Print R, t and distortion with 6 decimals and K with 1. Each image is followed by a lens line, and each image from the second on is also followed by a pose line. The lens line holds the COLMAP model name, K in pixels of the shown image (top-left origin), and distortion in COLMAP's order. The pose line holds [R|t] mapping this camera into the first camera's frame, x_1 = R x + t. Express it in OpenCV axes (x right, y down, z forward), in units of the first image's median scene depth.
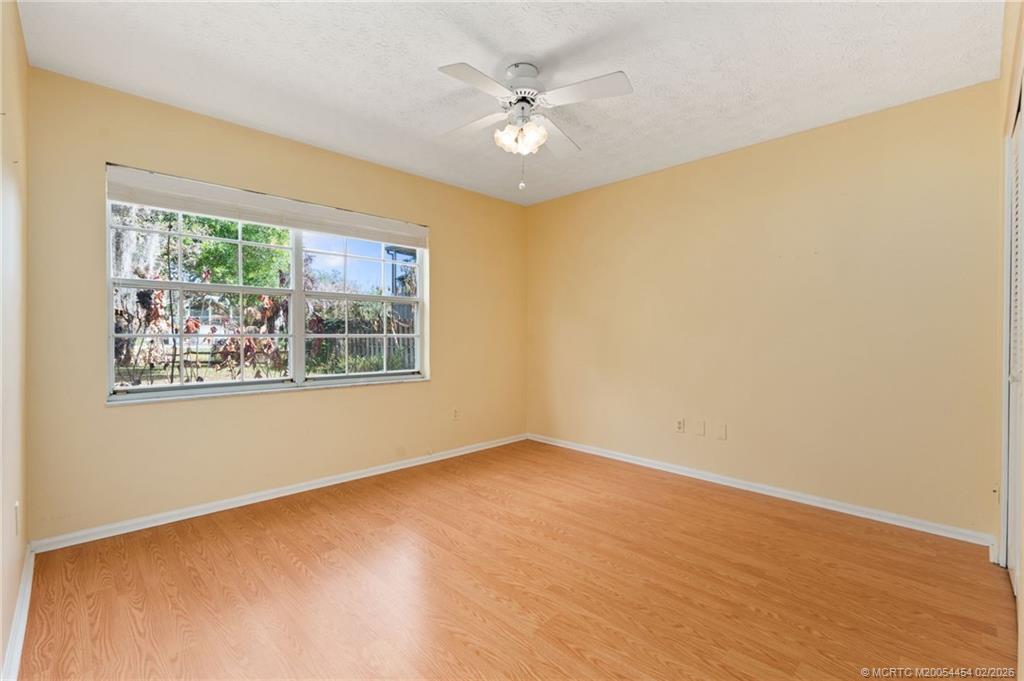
lens RADIAL K [[449.2, 0, 505.9], [0, 449.2, 340.0], [0, 0, 1]] dist [-0.008030, 0.000754]
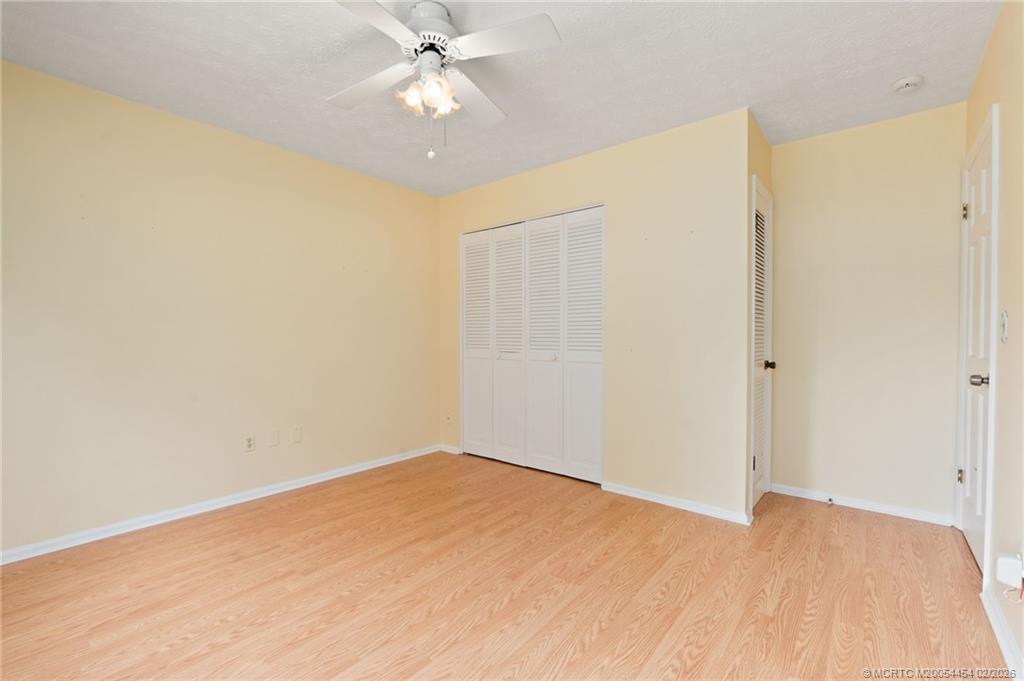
lens RADIAL K [[449.2, 0, 510.7], [0, 449.2, 346.8], [0, 0, 1]] dist [-0.008030, 0.000754]
pose [[-0.114193, -0.029669, 0.993015, -0.745142], [0.014764, 0.999393, 0.031558, -0.013104], [-0.993349, 0.018265, -0.113686, 0.901417]]
